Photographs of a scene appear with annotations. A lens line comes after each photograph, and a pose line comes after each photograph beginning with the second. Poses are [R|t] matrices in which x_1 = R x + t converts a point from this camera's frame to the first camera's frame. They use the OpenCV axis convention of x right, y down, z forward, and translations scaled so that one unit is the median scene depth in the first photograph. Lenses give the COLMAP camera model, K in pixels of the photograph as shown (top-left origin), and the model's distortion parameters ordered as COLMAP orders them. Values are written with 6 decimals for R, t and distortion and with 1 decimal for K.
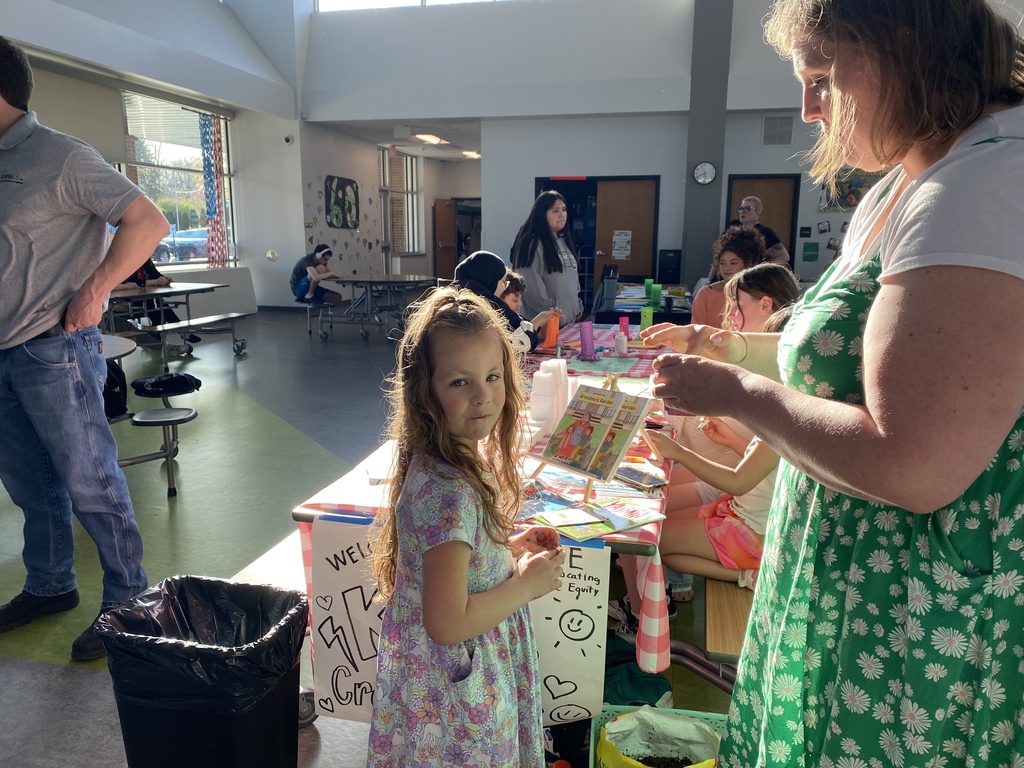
lens RADIAL K [[787.6, 0, 512.0], [0, 787.6, 384.0], [0, 0, 1]] dist [0.002677, 0.000660]
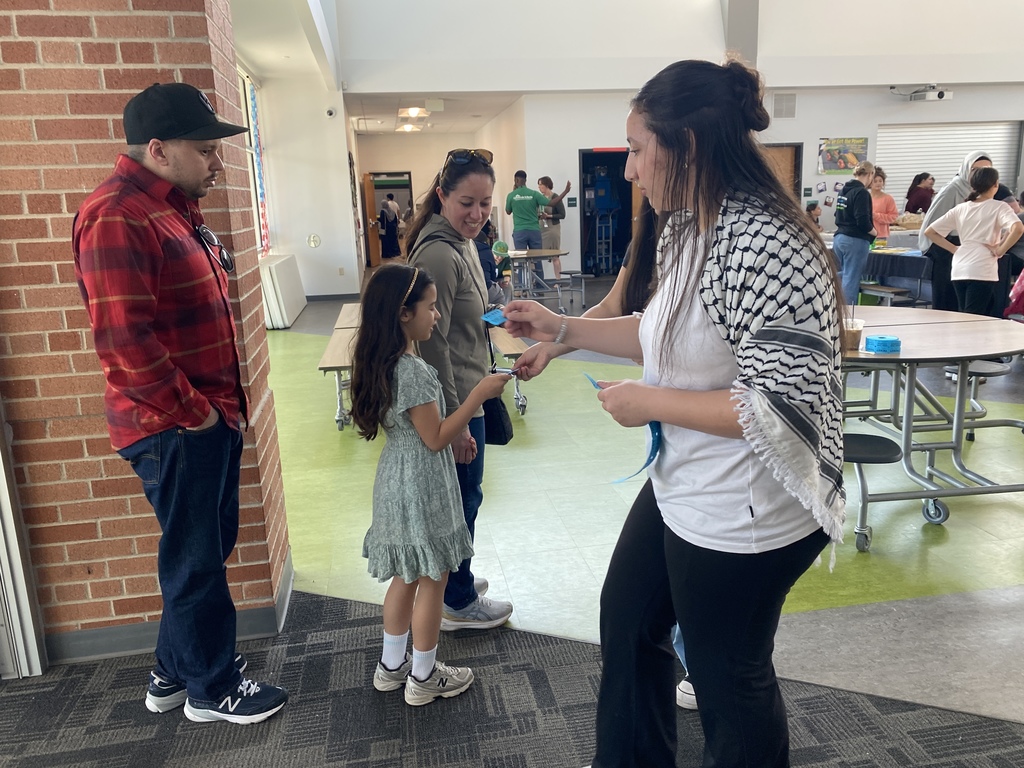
lens RADIAL K [[787.6, 0, 512.0], [0, 787.6, 384.0], [0, 0, 1]] dist [0.002677, 0.000660]
pose [[0.917655, -0.129245, 0.375773, -0.500909], [0.115987, 0.991568, 0.057798, -0.025831], [-0.380074, -0.009454, 0.924908, 0.067388]]
